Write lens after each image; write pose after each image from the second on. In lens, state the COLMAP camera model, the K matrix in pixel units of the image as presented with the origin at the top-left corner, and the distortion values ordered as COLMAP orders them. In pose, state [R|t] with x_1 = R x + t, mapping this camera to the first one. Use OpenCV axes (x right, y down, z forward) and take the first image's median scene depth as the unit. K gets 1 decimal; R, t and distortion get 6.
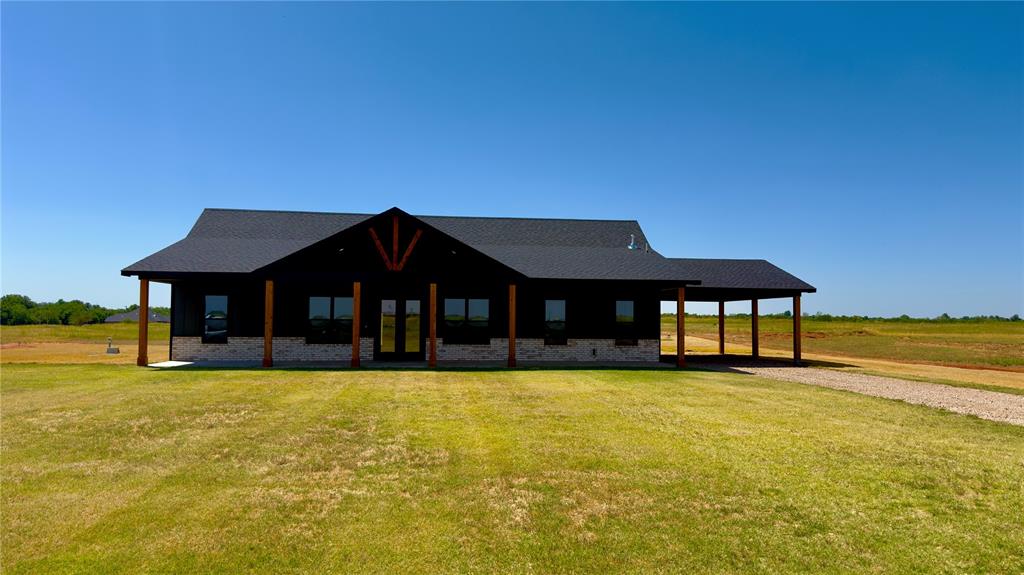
lens RADIAL K [[758.1, 0, 512.0], [0, 758.1, 287.5], [0, 0, 1]] dist [-0.001568, -0.001084]
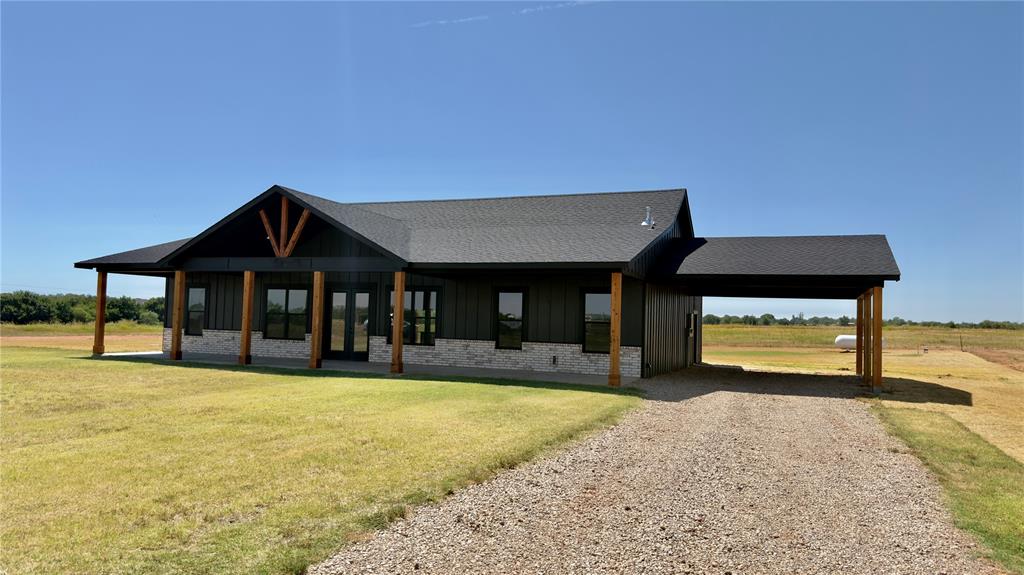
lens RADIAL K [[758.1, 0, 512.0], [0, 758.1, 287.5], [0, 0, 1]] dist [-0.001568, -0.001084]
pose [[0.872299, -0.006447, -0.488931, 0.453433], [0.000315, 0.999920, -0.012624, 0.021688], [0.488973, 0.010858, 0.872231, 0.316051]]
